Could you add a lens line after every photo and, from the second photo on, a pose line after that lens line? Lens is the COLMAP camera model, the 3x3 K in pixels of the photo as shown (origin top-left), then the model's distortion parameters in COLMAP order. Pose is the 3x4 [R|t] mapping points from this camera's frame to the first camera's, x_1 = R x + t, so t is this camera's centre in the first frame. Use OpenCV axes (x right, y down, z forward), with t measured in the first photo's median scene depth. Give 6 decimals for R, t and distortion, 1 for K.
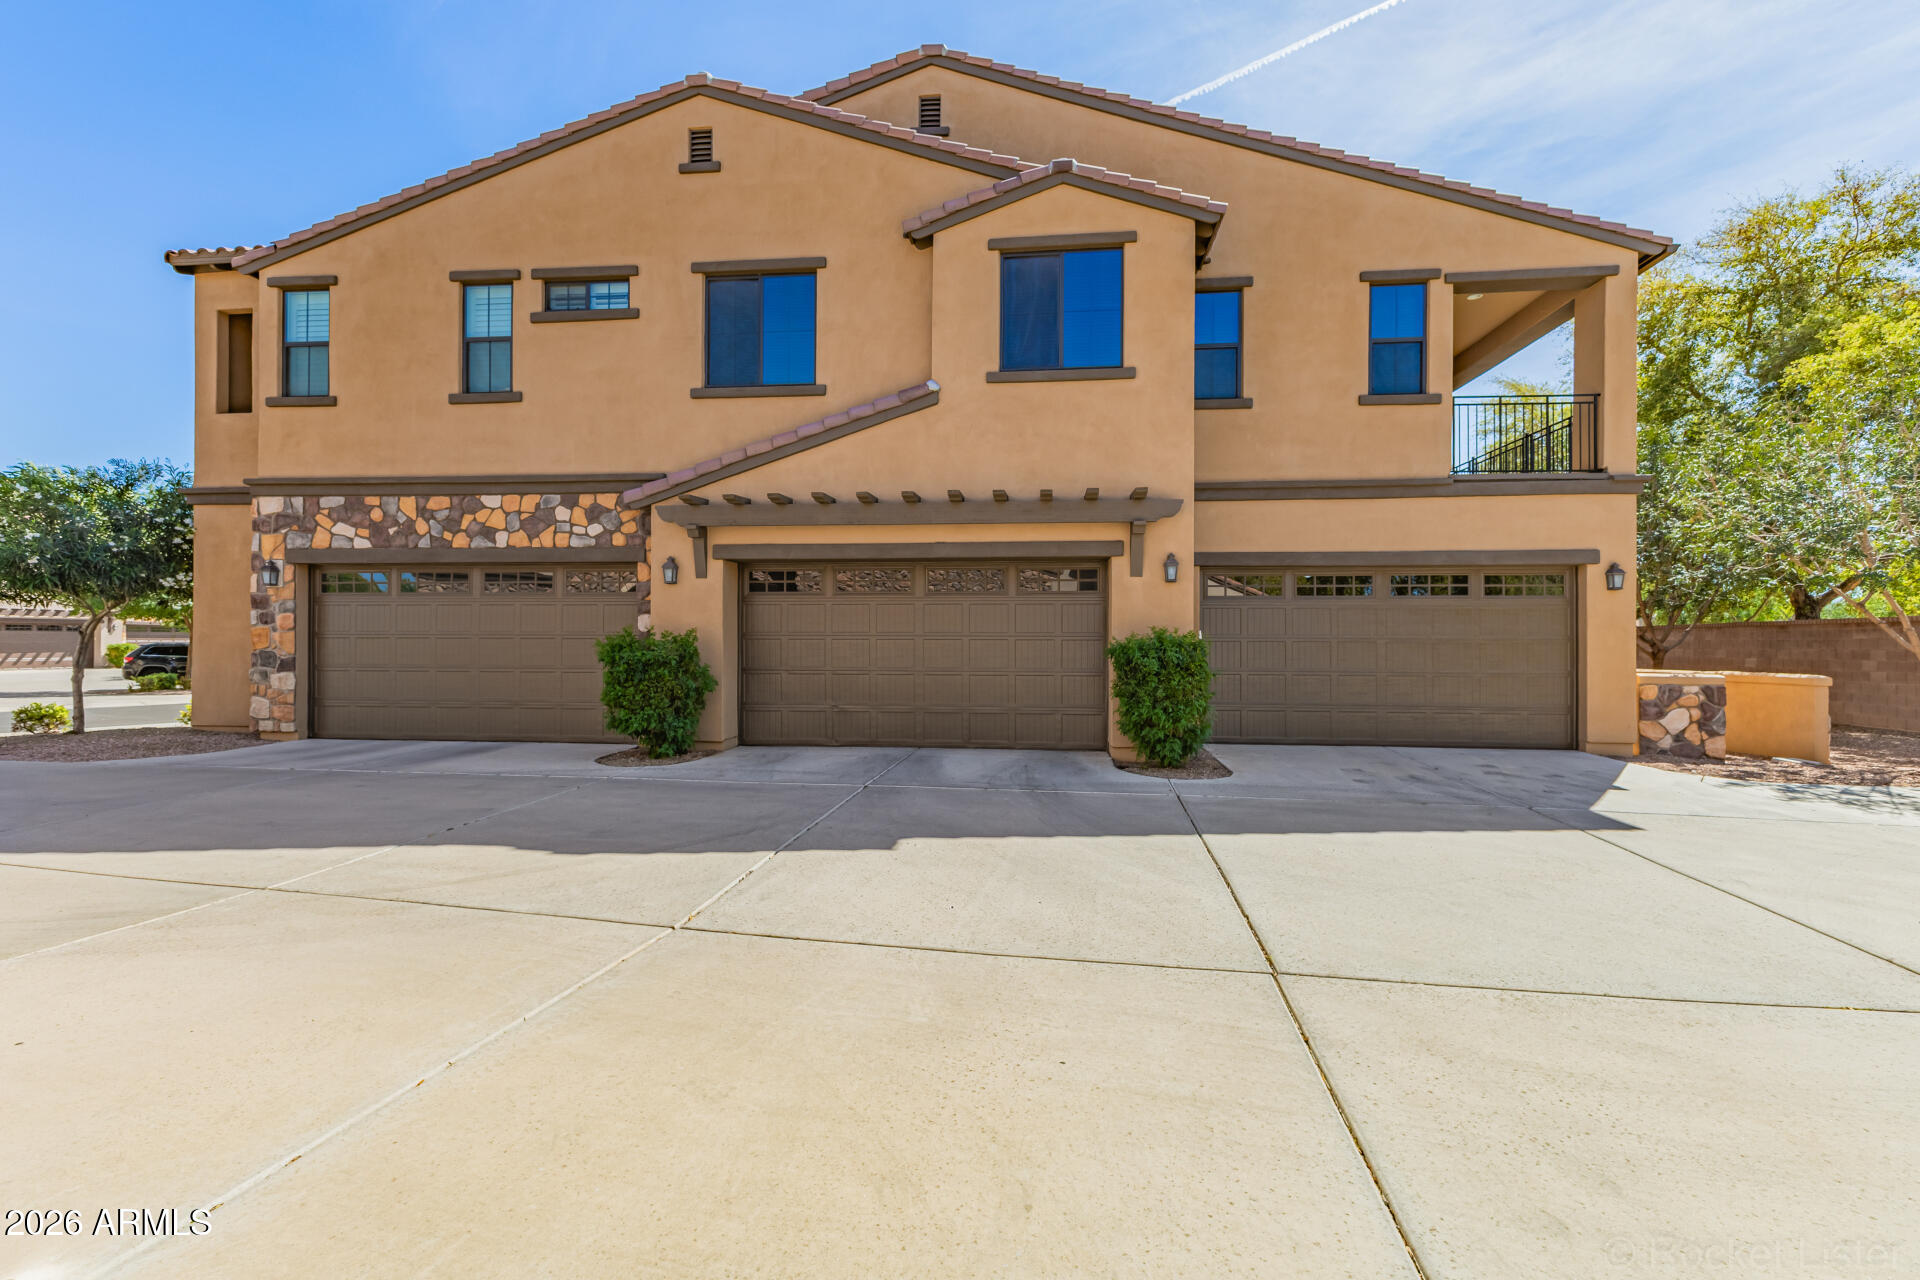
lens RADIAL K [[843.0, 0, 958.1], [0, 843.0, 642.7], [0, 0, 1]] dist [0.009513, -0.000131]
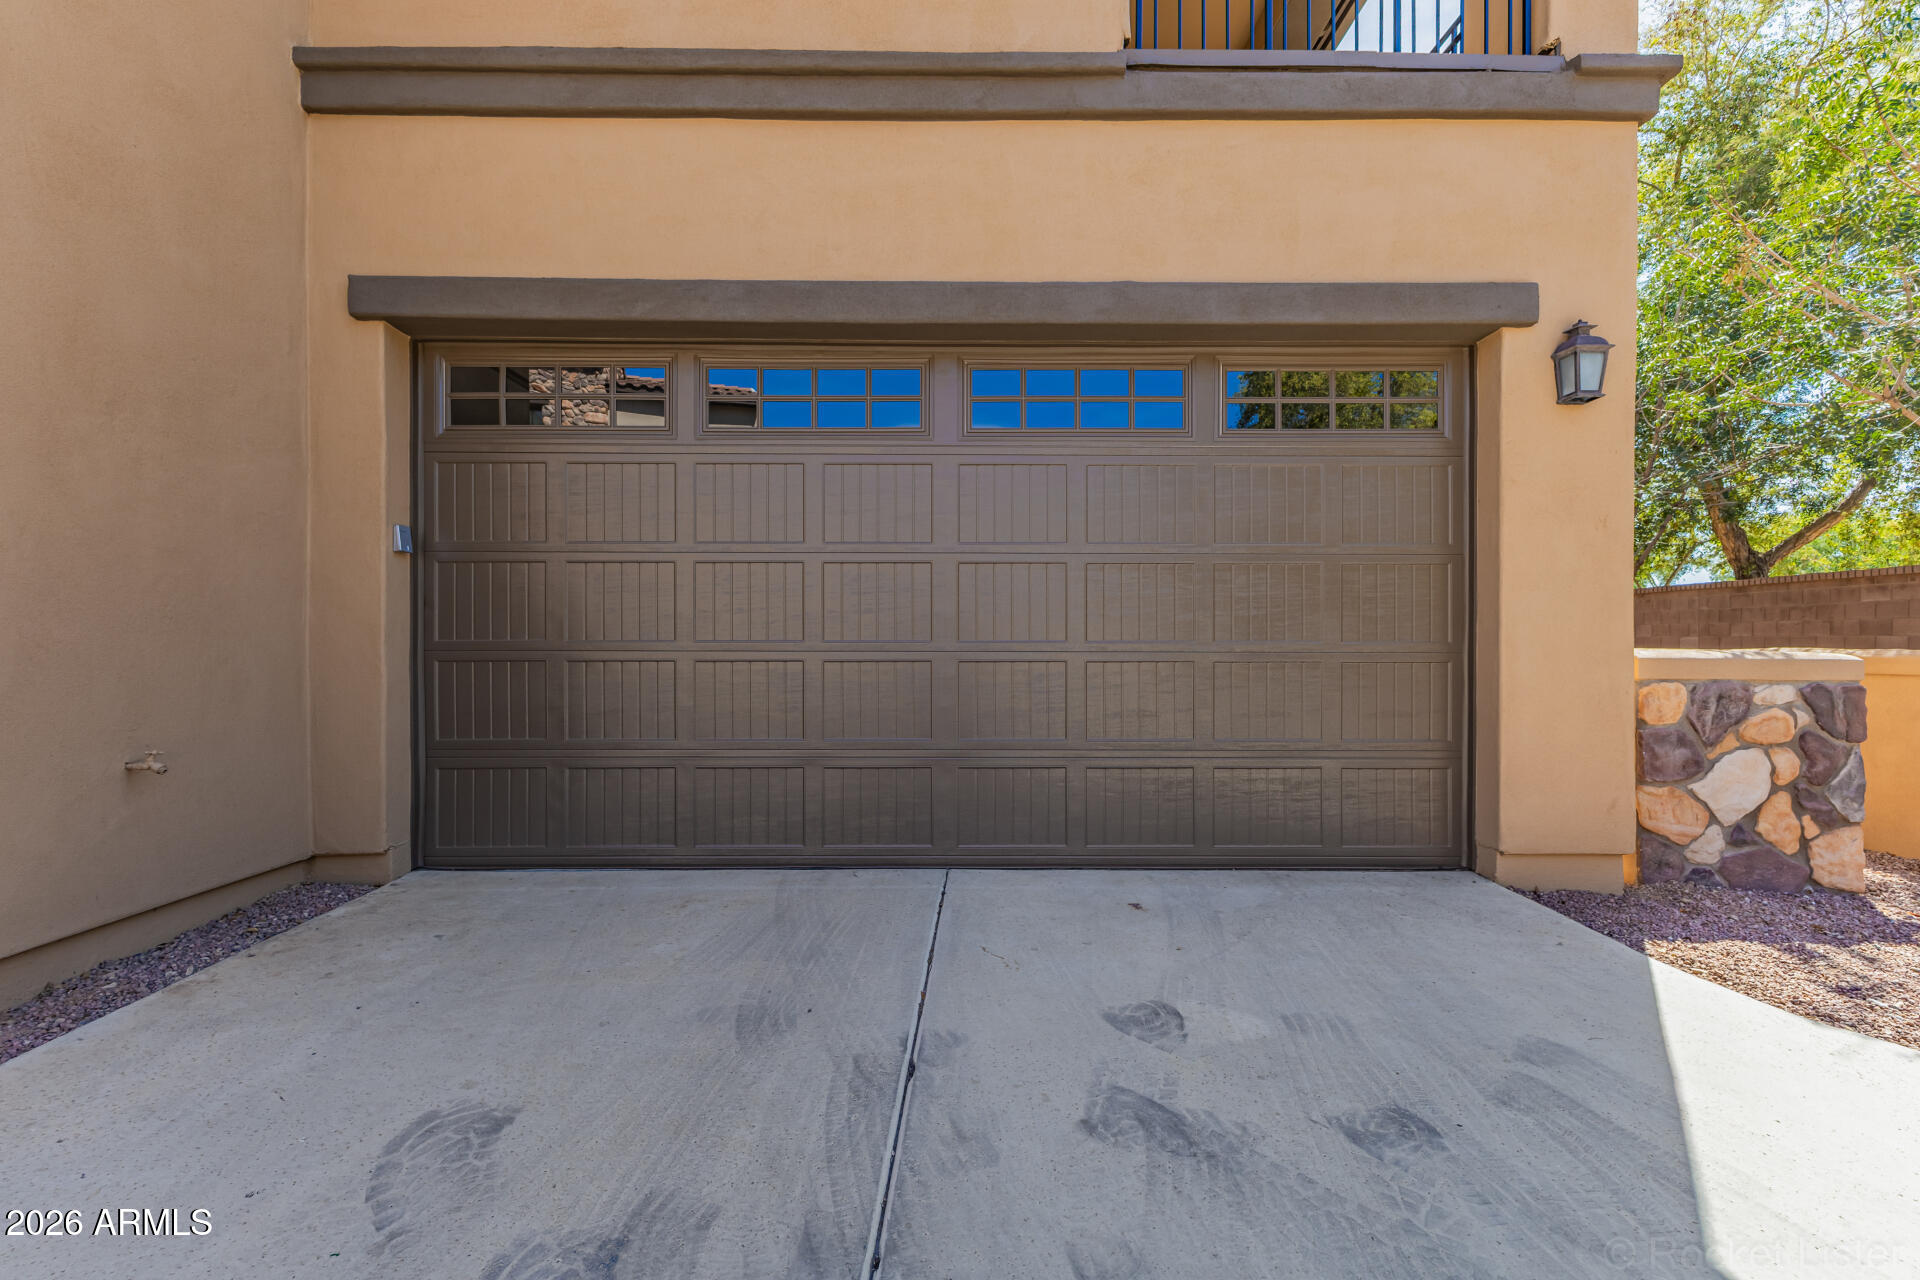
lens RADIAL K [[843.0, 0, 958.1], [0, 843.0, 642.7], [0, 0, 1]] dist [0.009513, -0.000131]
pose [[0.994139, -0.000919, 0.108102, 0.489930], [-0.000032, 0.999961, 0.008792, 0.030295], [-0.108106, -0.008744, 0.994101, 0.686900]]
